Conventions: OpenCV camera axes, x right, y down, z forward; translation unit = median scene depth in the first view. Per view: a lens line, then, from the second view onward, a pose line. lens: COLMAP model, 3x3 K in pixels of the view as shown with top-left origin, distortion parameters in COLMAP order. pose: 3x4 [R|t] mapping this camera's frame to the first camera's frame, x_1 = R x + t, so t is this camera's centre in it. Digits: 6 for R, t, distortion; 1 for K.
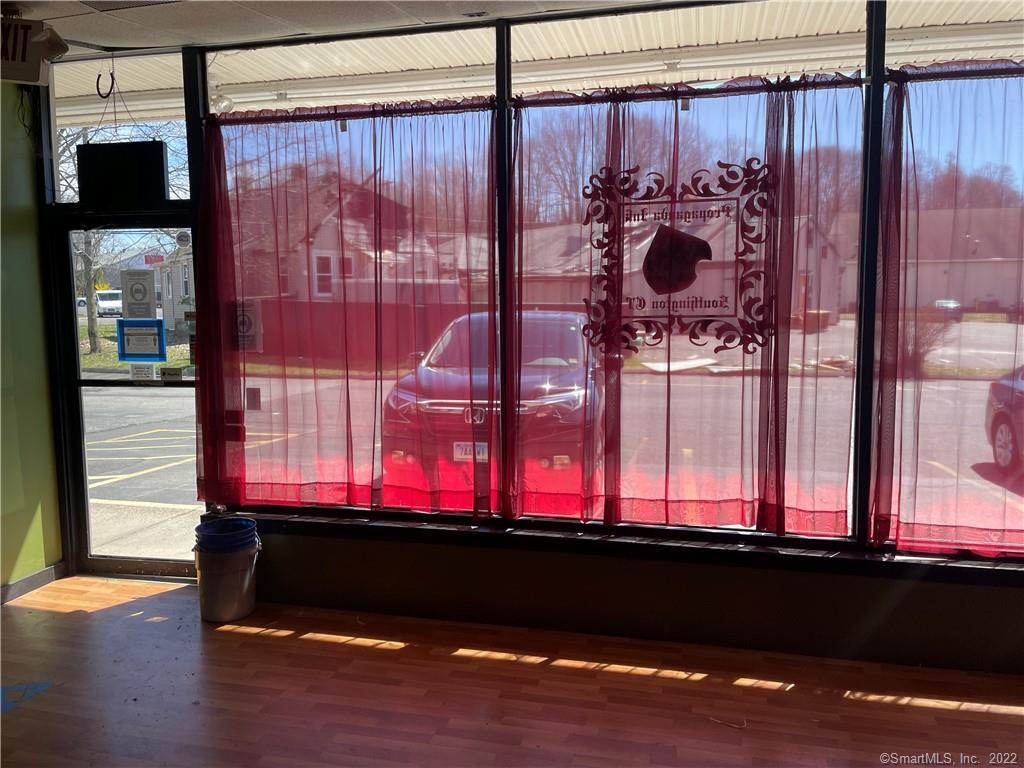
lens RADIAL K [[758.6, 0, 512.0], [0, 758.6, 384.0], [0, 0, 1]] dist [0.109427, -0.120959]
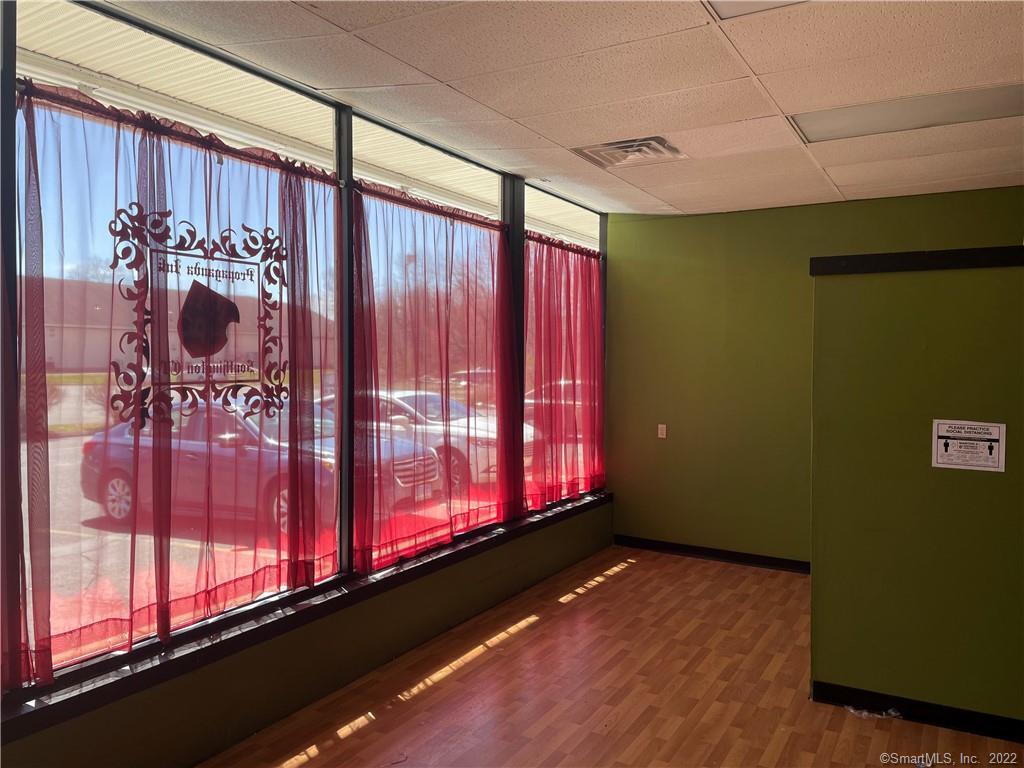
lens RADIAL K [[758.6, 0, 512.0], [0, 758.6, 384.0], [0, 0, 1]] dist [0.109427, -0.120959]
pose [[0.311032, -0.023938, 0.950098, -0.553021], [0.097946, 0.995167, -0.006990, -0.045652], [-0.945339, 0.095232, 0.311873, 0.384101]]
